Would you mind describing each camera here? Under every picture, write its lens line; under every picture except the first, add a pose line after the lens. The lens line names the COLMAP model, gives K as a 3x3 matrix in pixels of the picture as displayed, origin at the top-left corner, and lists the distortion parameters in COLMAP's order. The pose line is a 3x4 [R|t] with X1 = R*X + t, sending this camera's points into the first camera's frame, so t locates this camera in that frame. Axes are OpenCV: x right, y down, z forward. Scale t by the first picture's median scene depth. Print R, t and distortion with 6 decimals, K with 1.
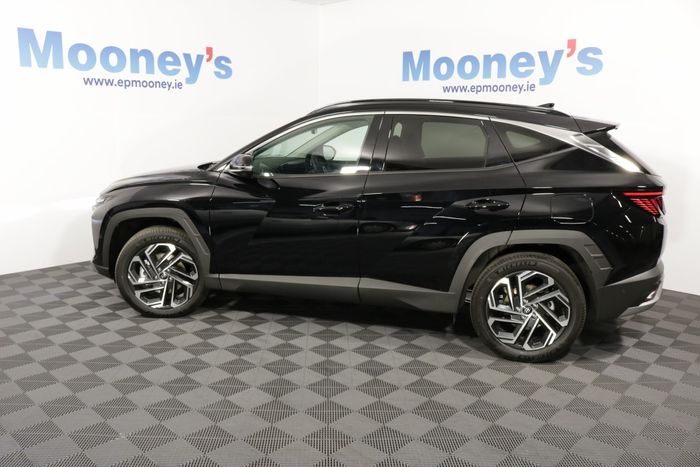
lens RADIAL K [[578.1, 0, 353.2], [0, 578.1, 232.8], [0, 0, 1]] dist [-0.146942, 0.094768]
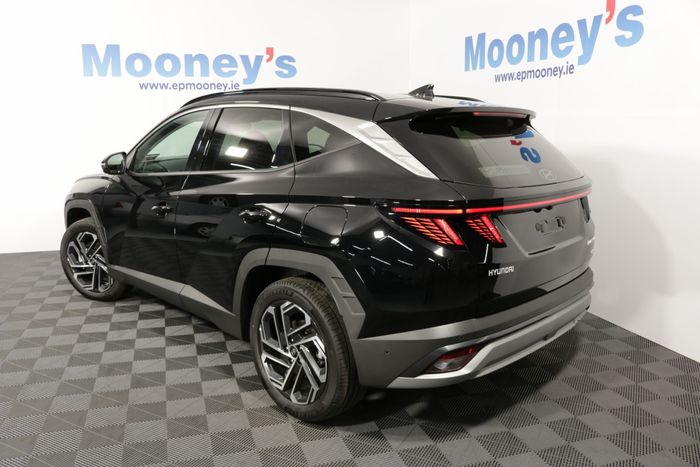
lens RADIAL K [[578.1, 0, 345.4], [0, 578.1, 238.2], [0, 0, 1]] dist [-0.146942, 0.094768]
pose [[0.865722, 0.084543, -0.493334, 0.460810], [-0.082791, 0.996242, 0.025443, -0.028090], [0.493631, 0.018817, 0.869468, 0.215931]]
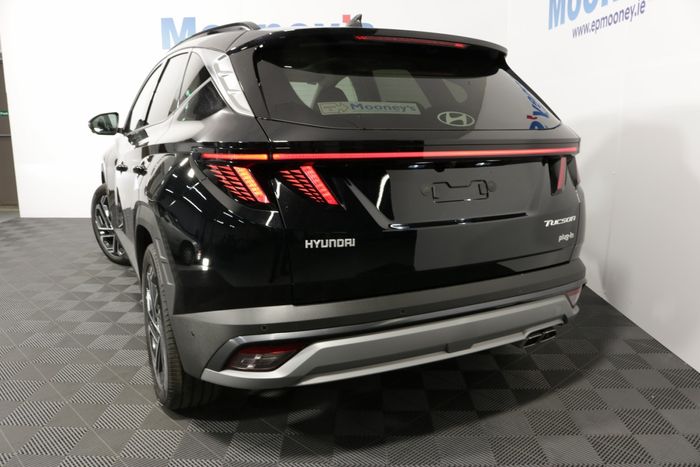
lens RADIAL K [[578.1, 0, 343.1], [0, 578.1, 239.6], [0, 0, 1]] dist [-0.146942, 0.094768]
pose [[0.659544, 0.144176, -0.737709, 0.582217], [-0.133172, 0.988319, 0.074093, -0.028390], [0.739775, 0.049375, 0.671041, 0.434984]]
